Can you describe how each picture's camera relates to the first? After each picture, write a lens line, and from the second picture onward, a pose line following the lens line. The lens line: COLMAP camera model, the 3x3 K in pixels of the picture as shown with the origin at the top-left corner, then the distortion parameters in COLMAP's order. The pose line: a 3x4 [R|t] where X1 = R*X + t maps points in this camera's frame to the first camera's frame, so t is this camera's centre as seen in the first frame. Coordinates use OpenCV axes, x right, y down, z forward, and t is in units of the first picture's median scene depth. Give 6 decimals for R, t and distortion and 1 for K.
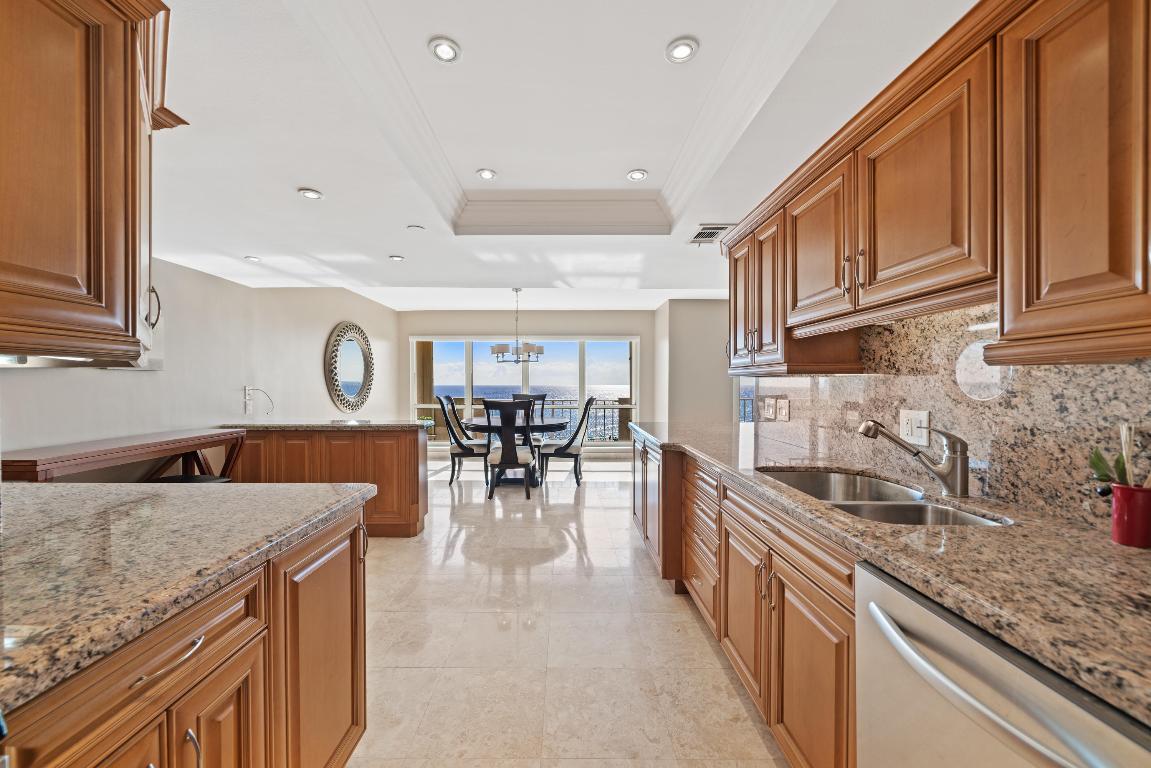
lens RADIAL K [[418.0, 0, 570.3], [0, 418.0, 383.6], [0, 0, 1]] dist [0.001753, 0.000361]
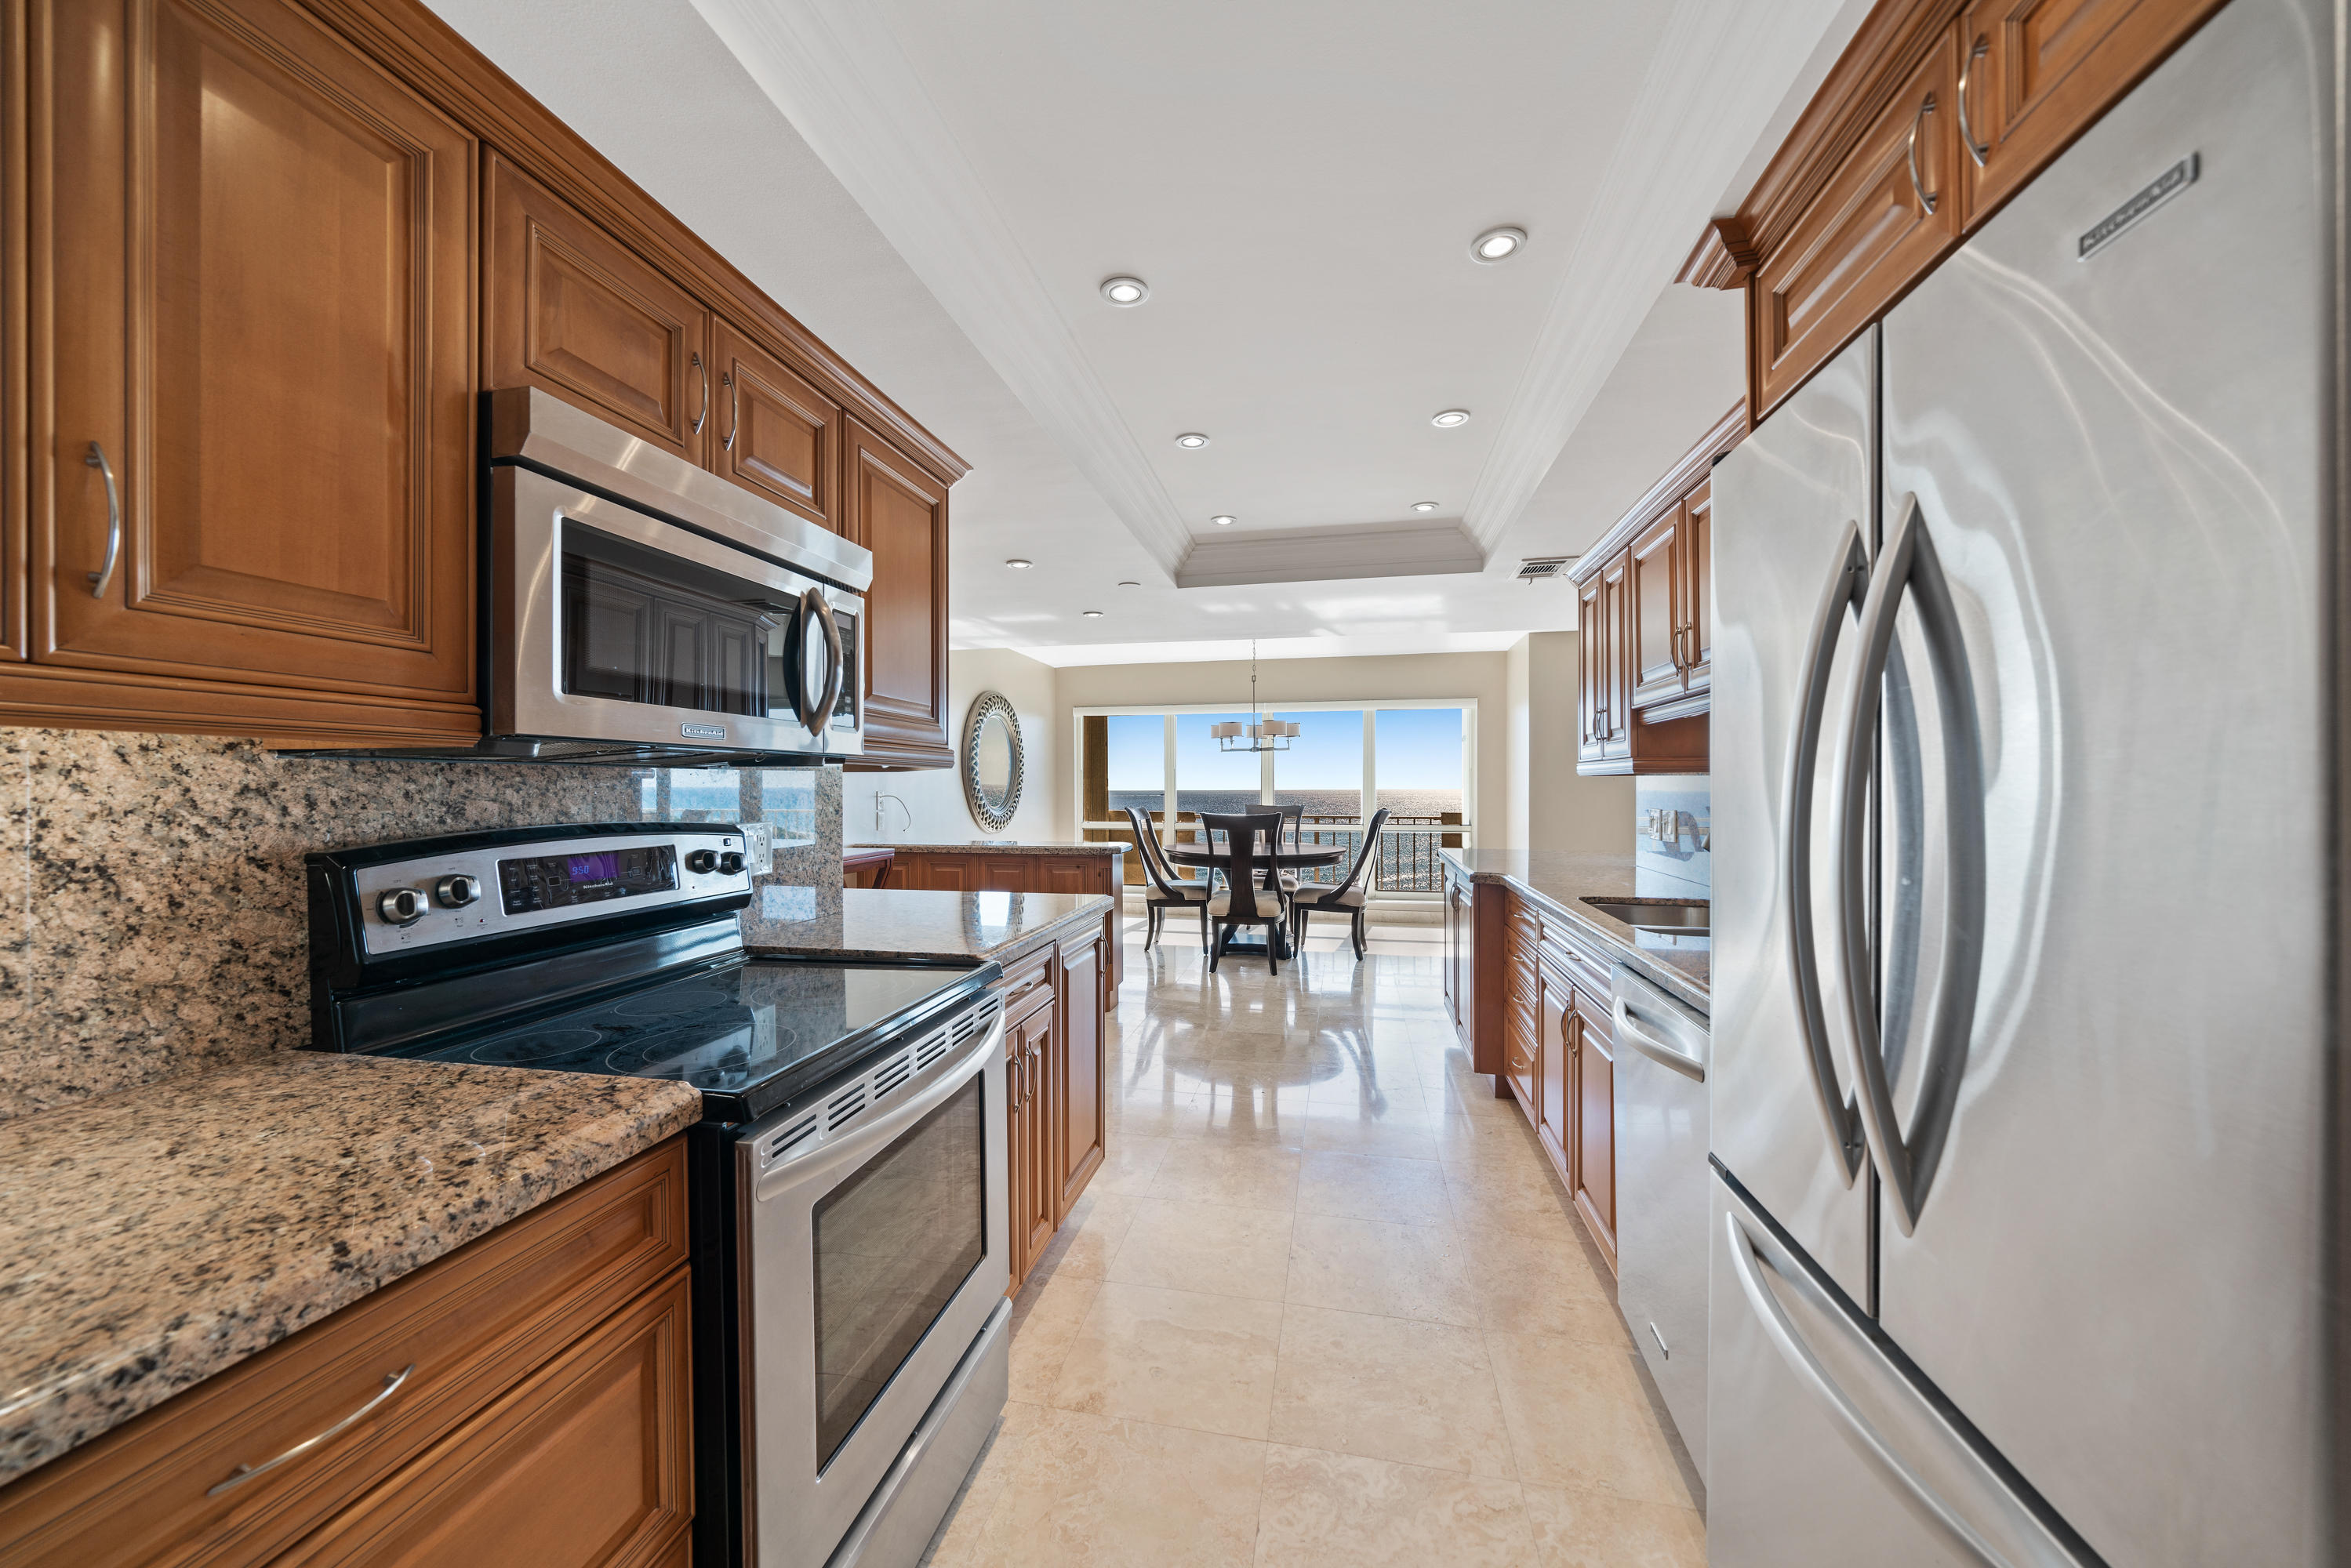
lens RADIAL K [[853.7, 0, 1157.2], [0, 853.7, 787.2], [0, 0, 1]] dist [0.001753, 0.000361]
pose [[0.973713, -0.002140, -0.227767, 0.017350], [0.002162, 0.999998, -0.000156, 0.000252], [0.227767, -0.000340, 0.973716, -0.239432]]
